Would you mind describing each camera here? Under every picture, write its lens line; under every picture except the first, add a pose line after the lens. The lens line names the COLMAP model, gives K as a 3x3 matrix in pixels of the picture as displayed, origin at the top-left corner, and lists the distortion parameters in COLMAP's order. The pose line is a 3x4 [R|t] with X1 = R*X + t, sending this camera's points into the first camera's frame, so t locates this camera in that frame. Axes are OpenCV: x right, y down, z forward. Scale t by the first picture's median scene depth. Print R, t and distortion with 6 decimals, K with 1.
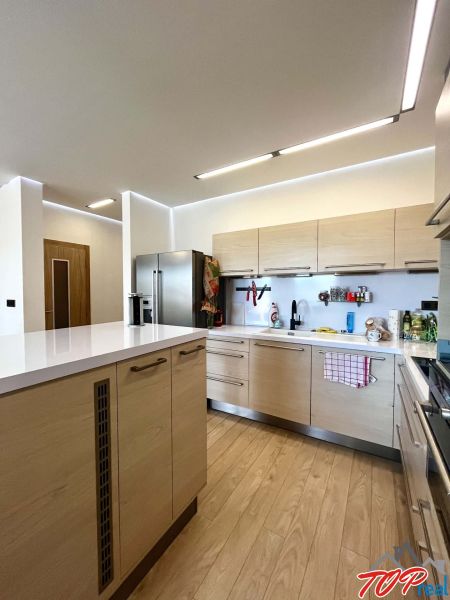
lens RADIAL K [[244.2, 0, 226.4], [0, 244.2, 296.9], [0, 0, 1]] dist [-0.007536, 0.000380]
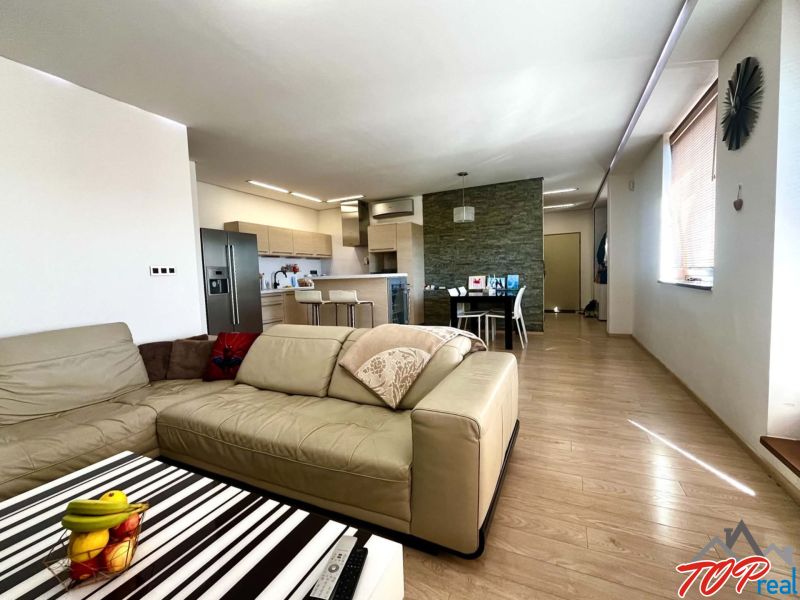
lens RADIAL K [[348.2, 0, 396.9], [0, 348.2, 299.7], [0, 0, 1]] dist [0.000346, 0.000418]
pose [[-0.100903, -0.062244, 0.992947, -2.412330], [0.060827, 0.995788, 0.068603, 0.104838], [-0.993035, 0.067320, -0.096692, 0.444145]]
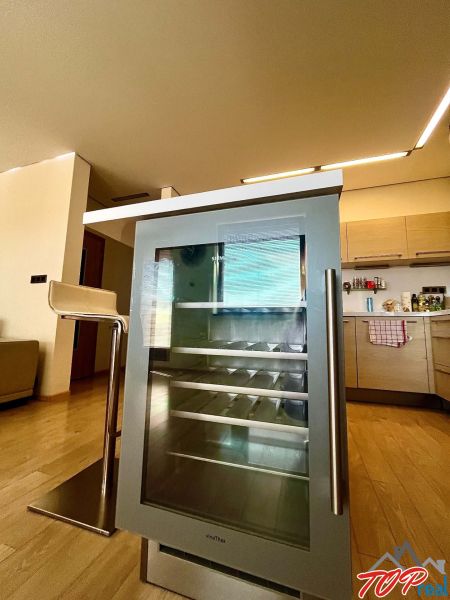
lens RADIAL K [[244.2, 0, 225.0], [0, 244.2, 297.3], [0, 0, 1]] dist [-0.007536, 0.000380]
pose [[0.974647, 0.048967, 0.218322, -0.468867], [-0.016065, 0.988555, -0.150002, 0.254056], [-0.223169, 0.142692, 0.964279, -0.023360]]
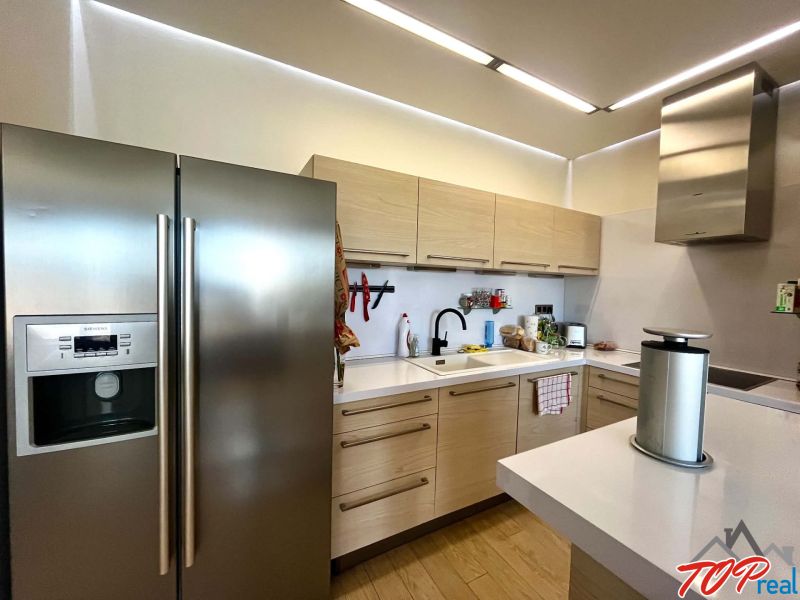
lens RADIAL K [[325.7, 0, 397.4], [0, 325.7, 297.7], [0, 0, 1]] dist [-0.007536, 0.000380]
pose [[0.504284, -0.018620, 0.863337, -0.547688], [-0.007486, 0.999636, 0.025932, -0.038572], [-0.863505, -0.019540, 0.503961, 0.726978]]
